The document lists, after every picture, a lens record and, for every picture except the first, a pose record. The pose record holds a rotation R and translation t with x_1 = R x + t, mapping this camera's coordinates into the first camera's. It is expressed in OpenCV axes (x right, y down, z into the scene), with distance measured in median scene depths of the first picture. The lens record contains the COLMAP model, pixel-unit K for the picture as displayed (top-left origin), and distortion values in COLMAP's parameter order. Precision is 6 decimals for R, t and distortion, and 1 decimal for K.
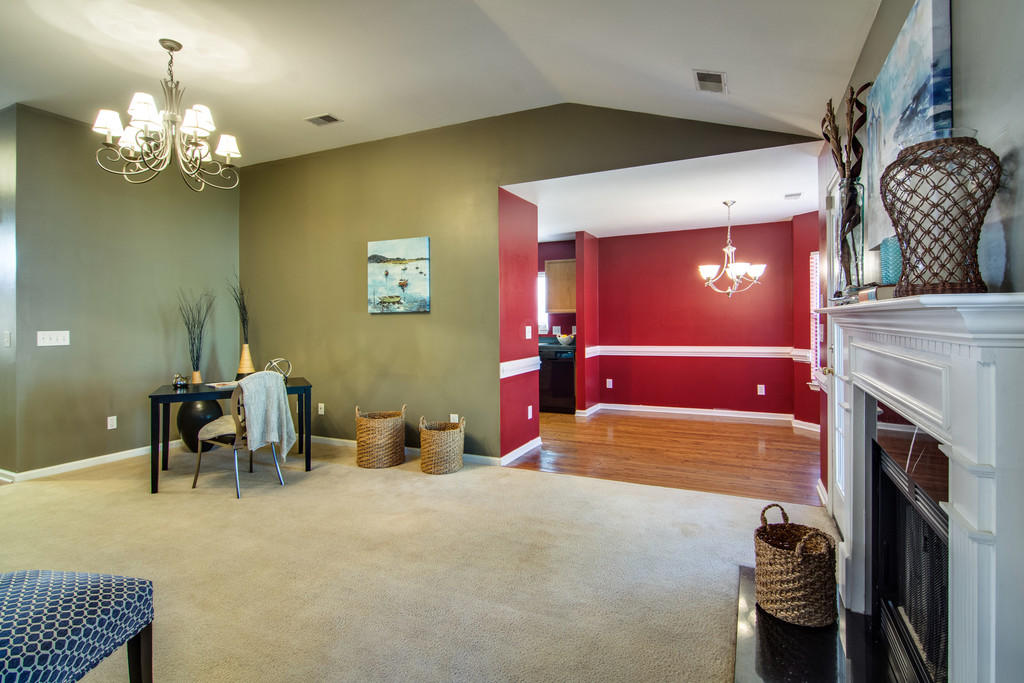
lens RADIAL K [[491.4, 0, 516.9], [0, 491.4, 321.0], [0, 0, 1]] dist [0.001553, 0.000207]
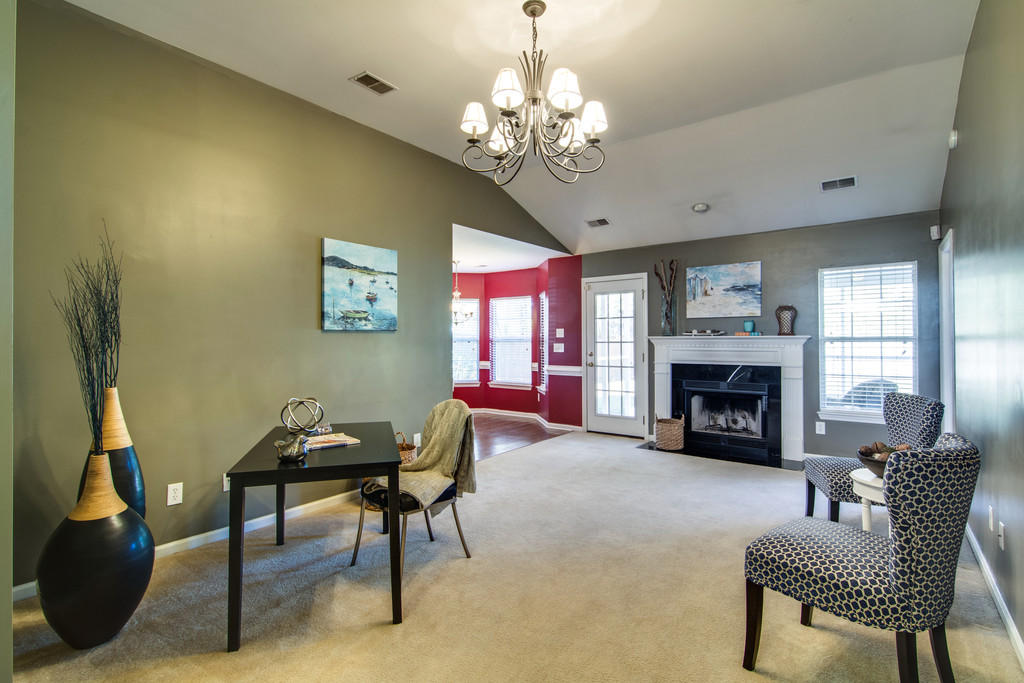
lens RADIAL K [[491.4, 0, 511.9], [0, 491.4, 340.3], [0, 0, 1]] dist [0.001553, 0.000207]
pose [[0.195075, 0.007304, 0.980761, -0.969682], [0.007062, 0.999936, -0.008852, 0.008429], [-0.980763, 0.008652, 0.195011, 0.550734]]
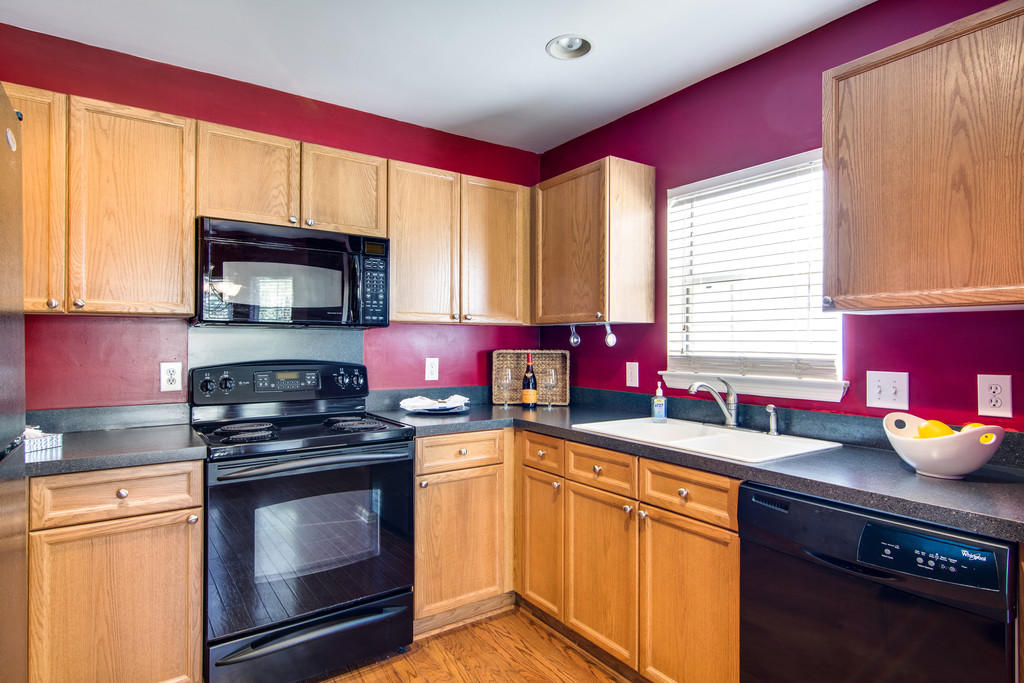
lens RADIAL K [[556.1, 0, 512.0], [0, 556.1, 339.1], [0, 0, 1]] dist [0.000078, 0.001331]
pose [[0.864807, 0.004249, -0.502087, 0.090633], [-0.006287, 0.999977, -0.002366, -0.004198], [0.502065, 0.005203, 0.864814, 1.038546]]
